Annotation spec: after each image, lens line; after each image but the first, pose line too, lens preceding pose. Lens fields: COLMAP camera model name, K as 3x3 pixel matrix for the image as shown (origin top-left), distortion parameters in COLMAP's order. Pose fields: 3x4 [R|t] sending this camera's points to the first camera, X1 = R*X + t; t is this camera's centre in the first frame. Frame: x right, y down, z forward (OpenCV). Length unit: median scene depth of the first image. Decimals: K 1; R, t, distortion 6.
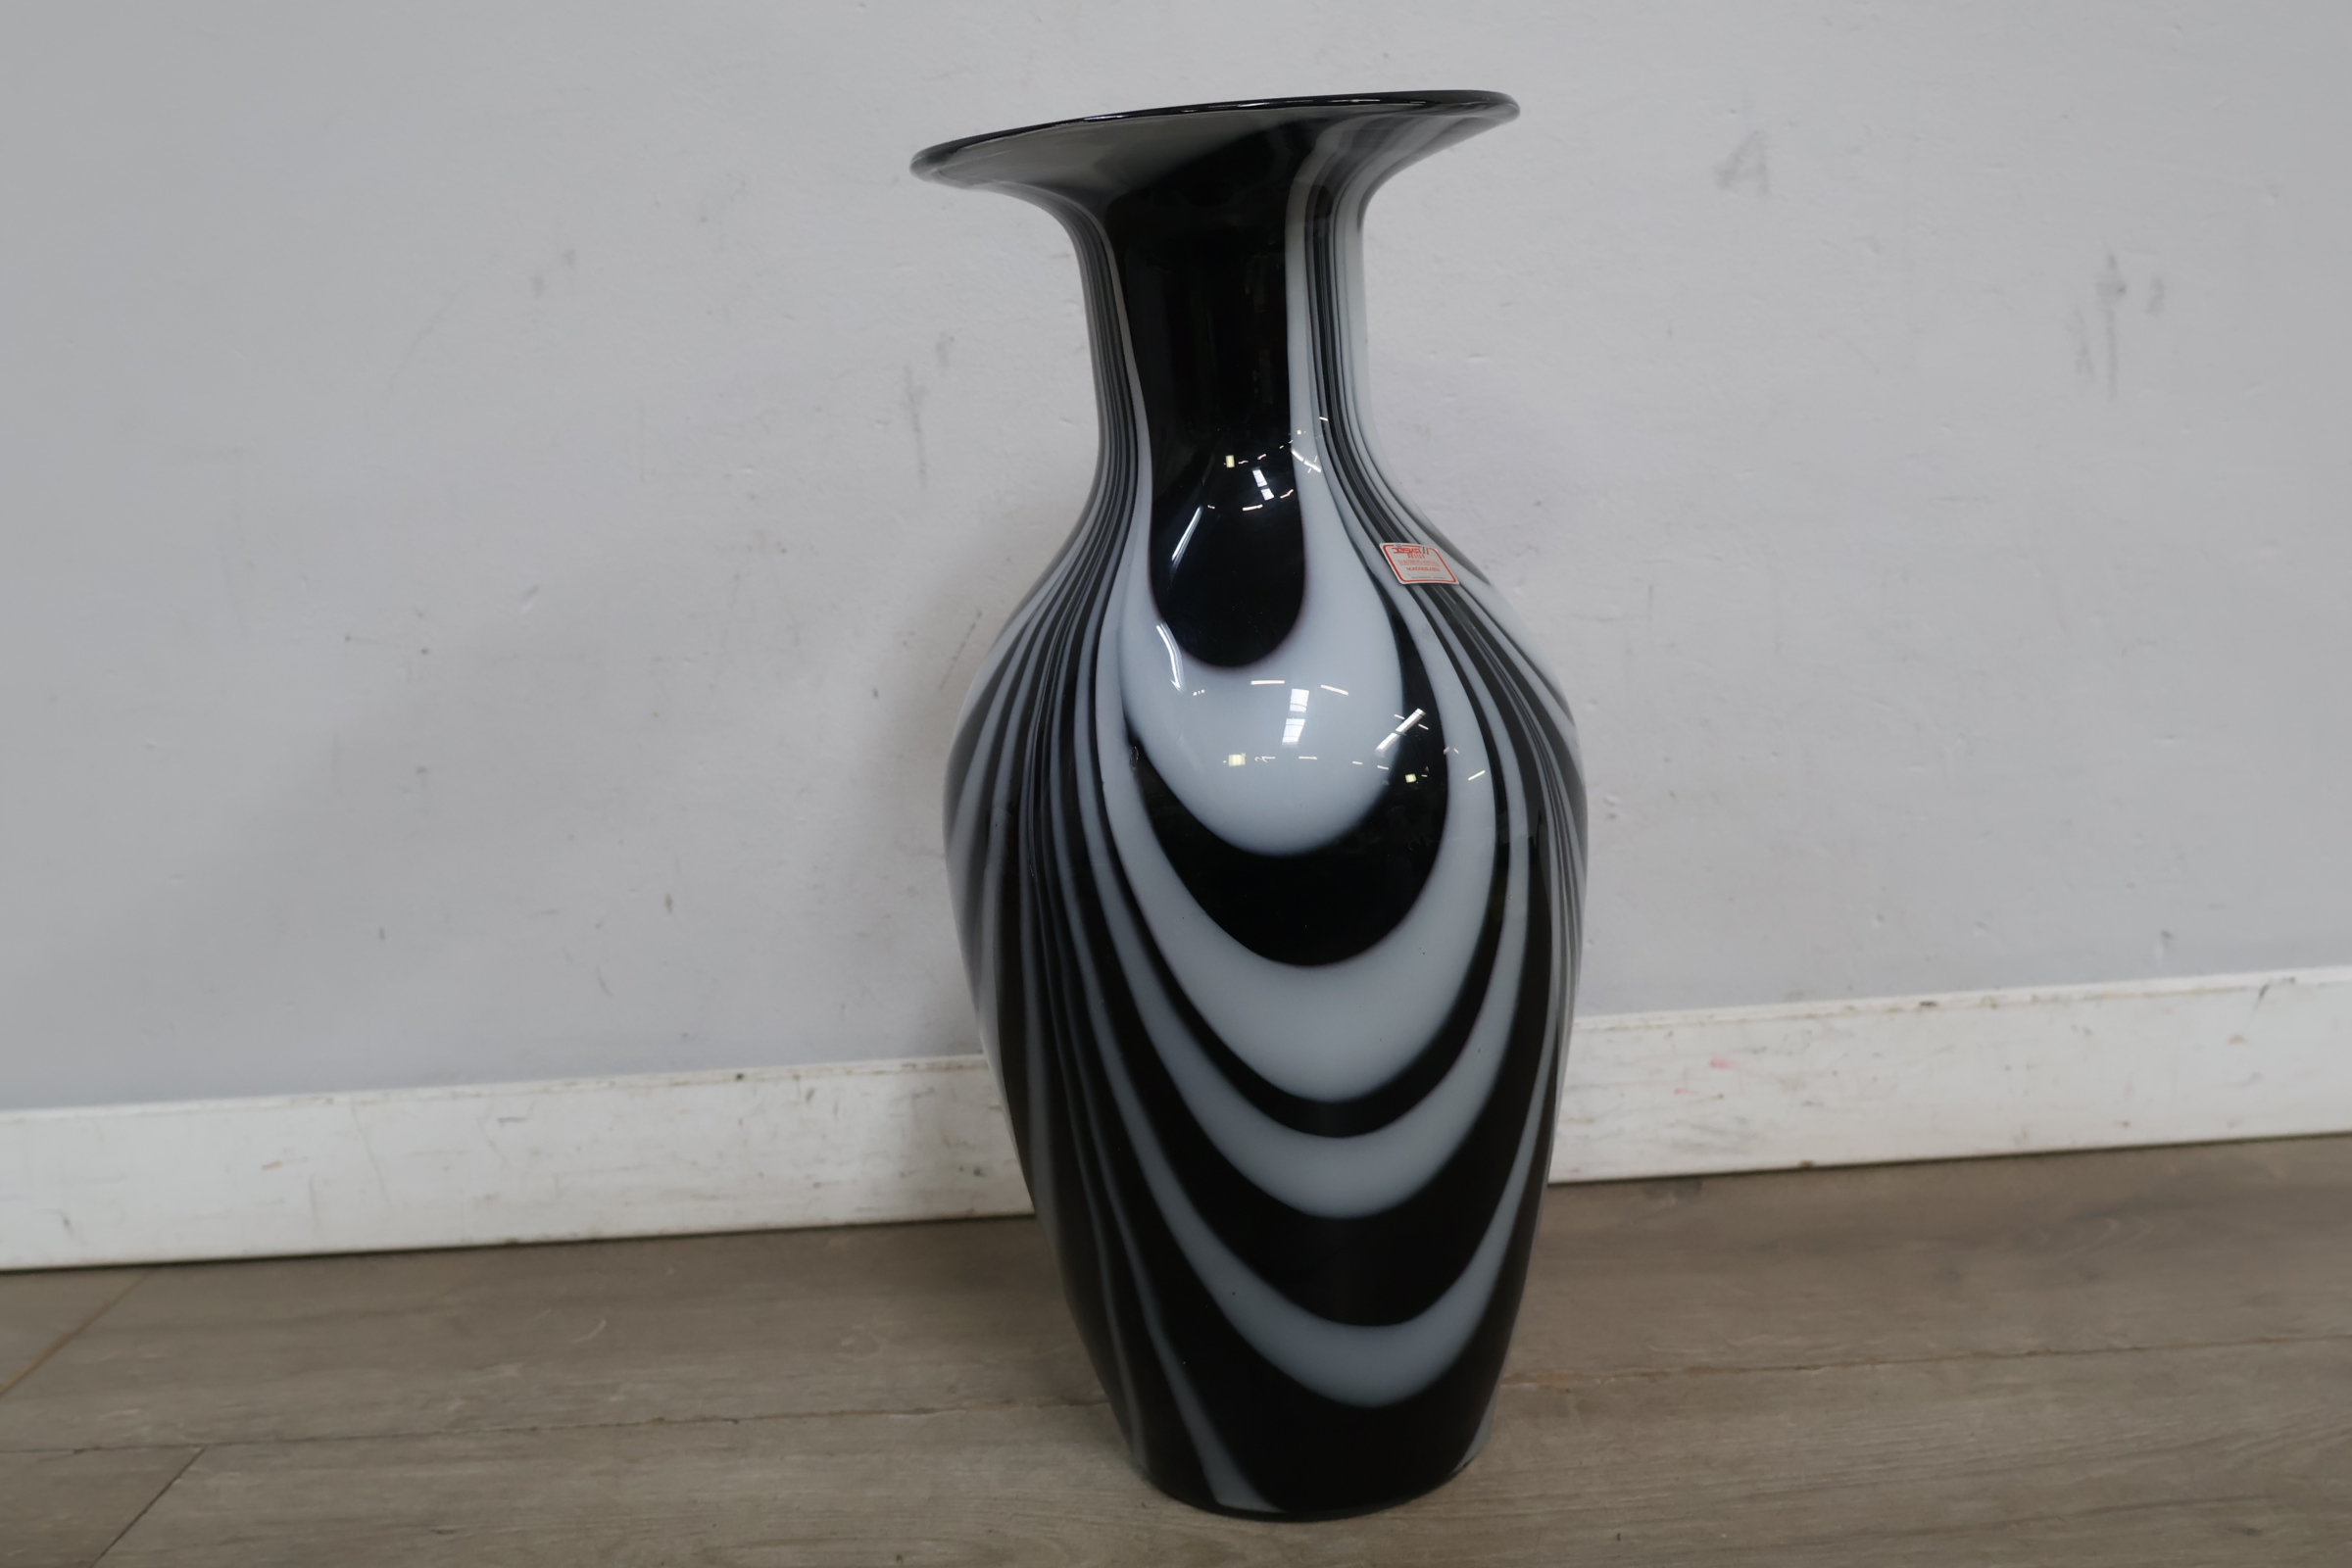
lens RADIAL K [[2204.4, 0, 1160.5], [0, 2204.4, 789.5], [0, 0, 1]] dist [0.012874, 0.000000]
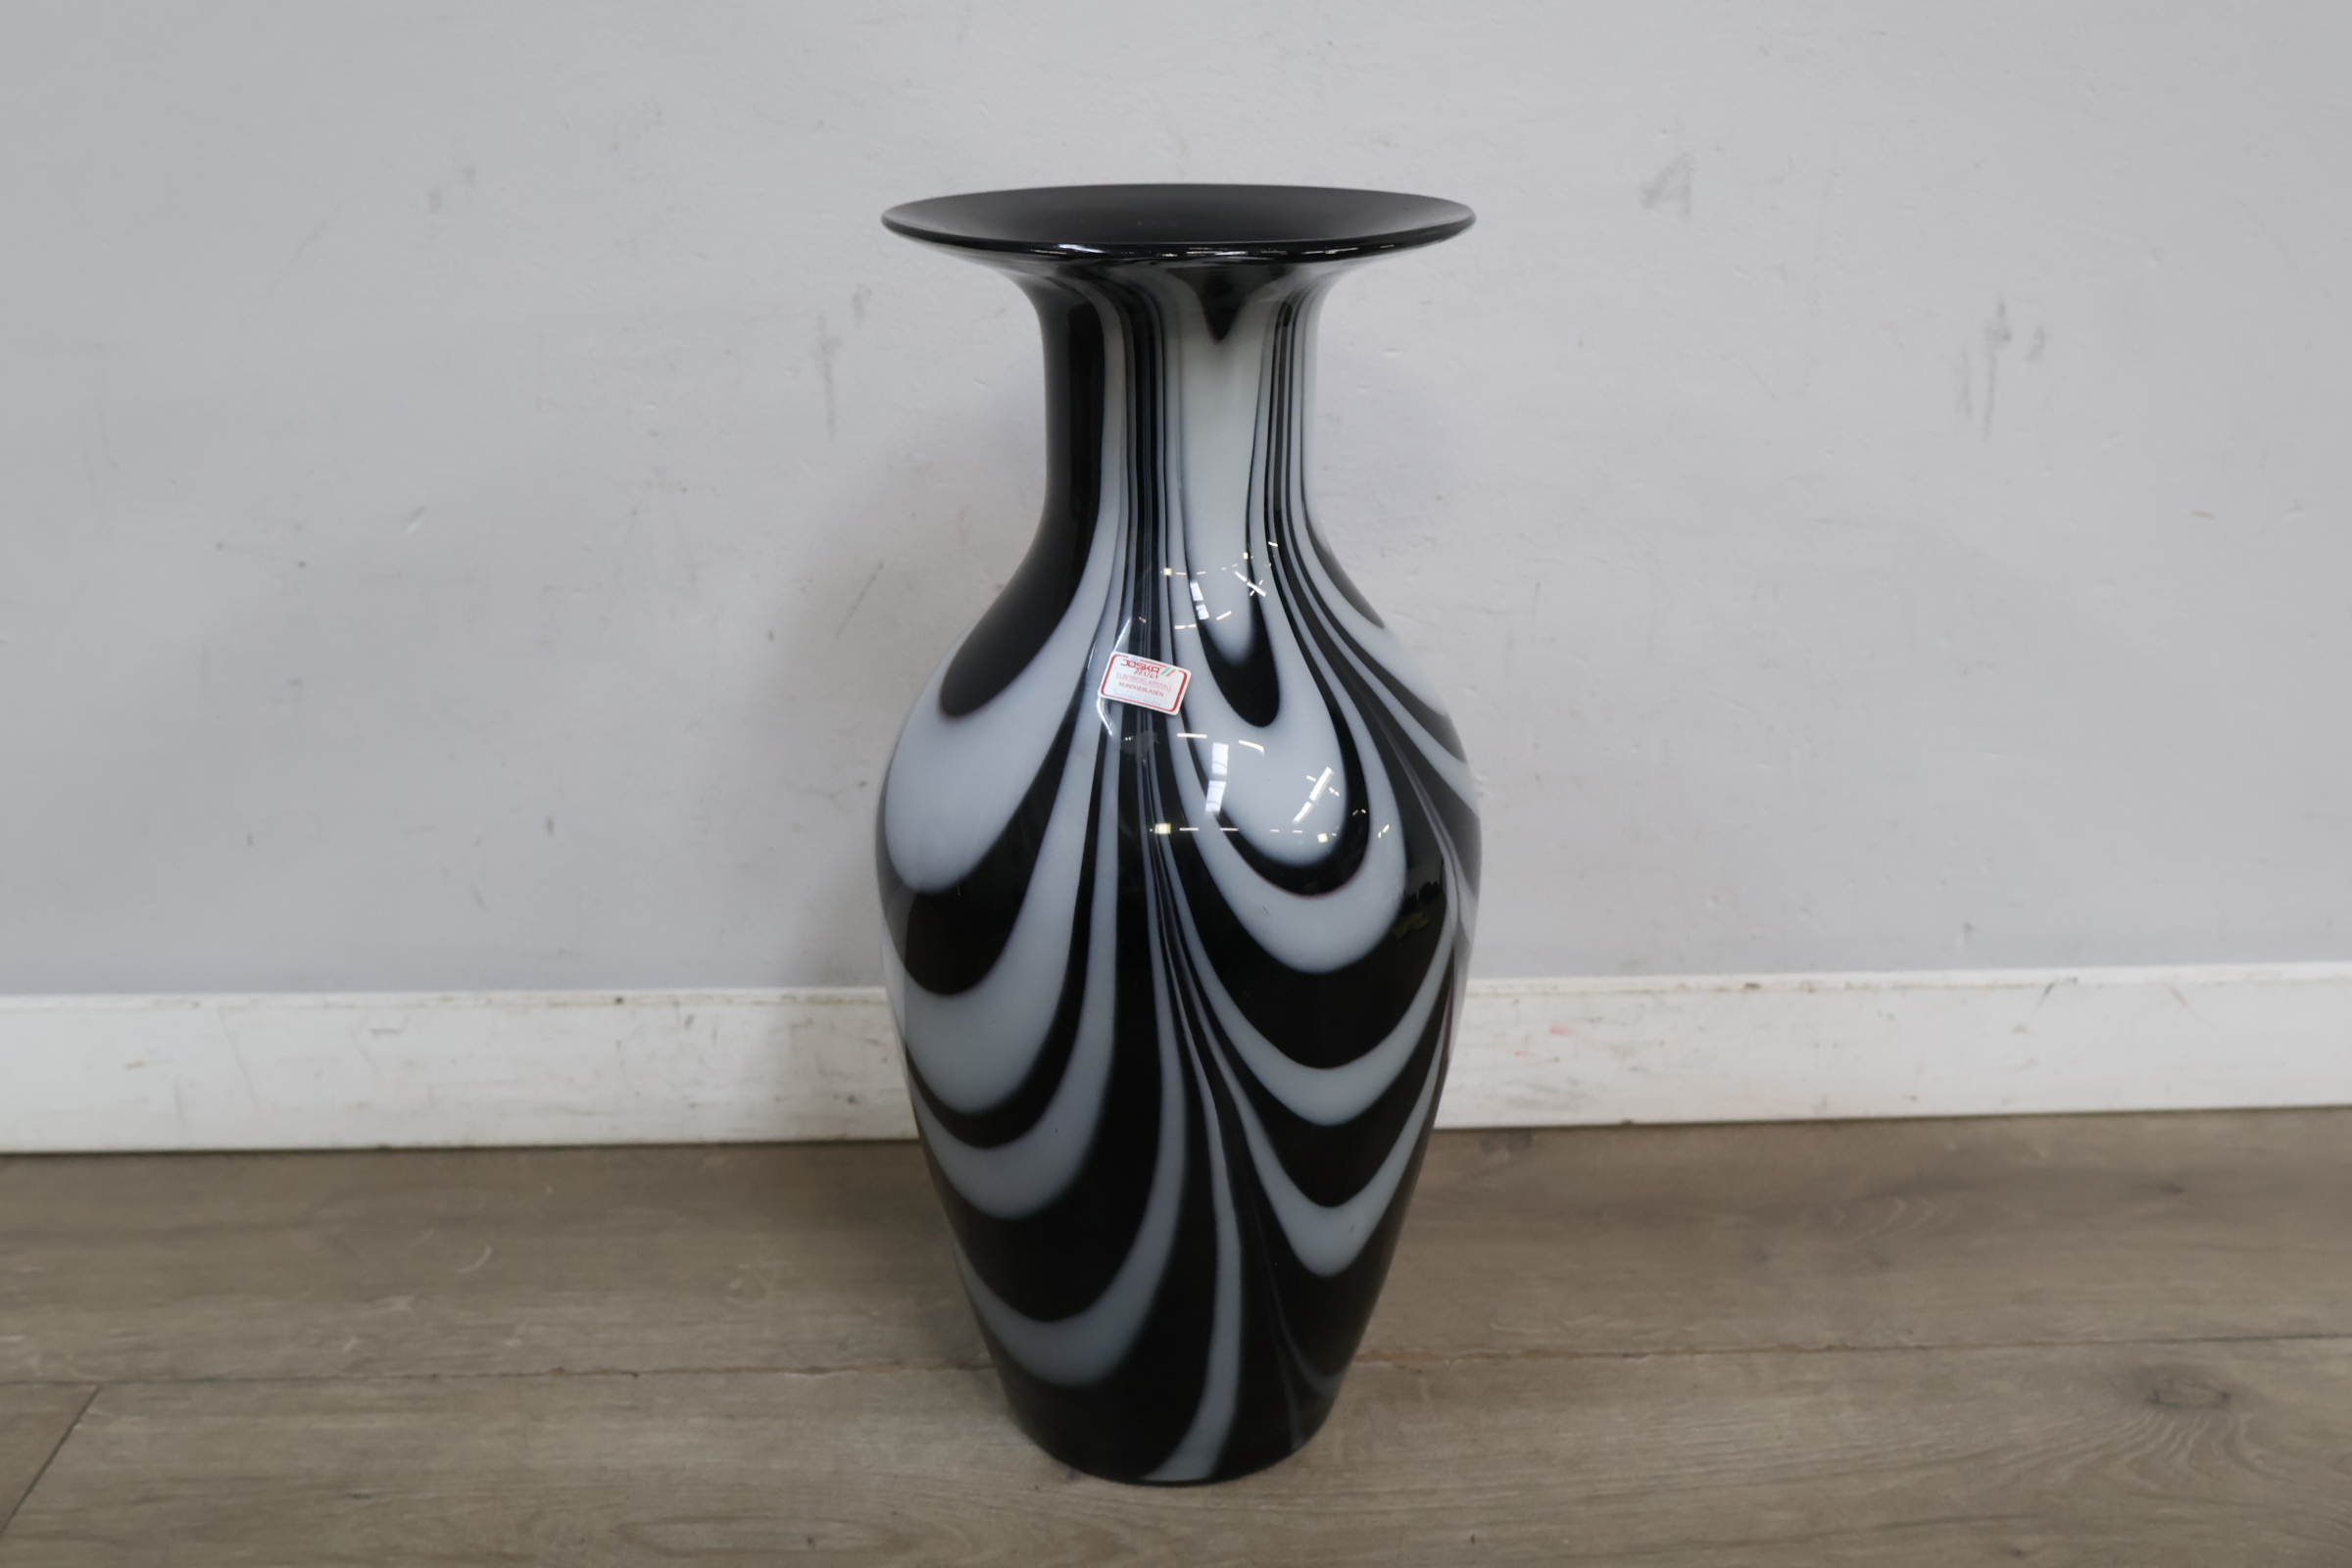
lens RADIAL K [[2204.4, 0, 1150.3], [0, 2204.4, 783.5], [0, 0, 1]] dist [0.012874, 0.000000]
pose [[0.992150, 0.047691, 0.115605, -0.076183], [-0.064178, 0.987584, 0.143384, -0.141675], [-0.107332, -0.149677, 0.982892, -0.011873]]
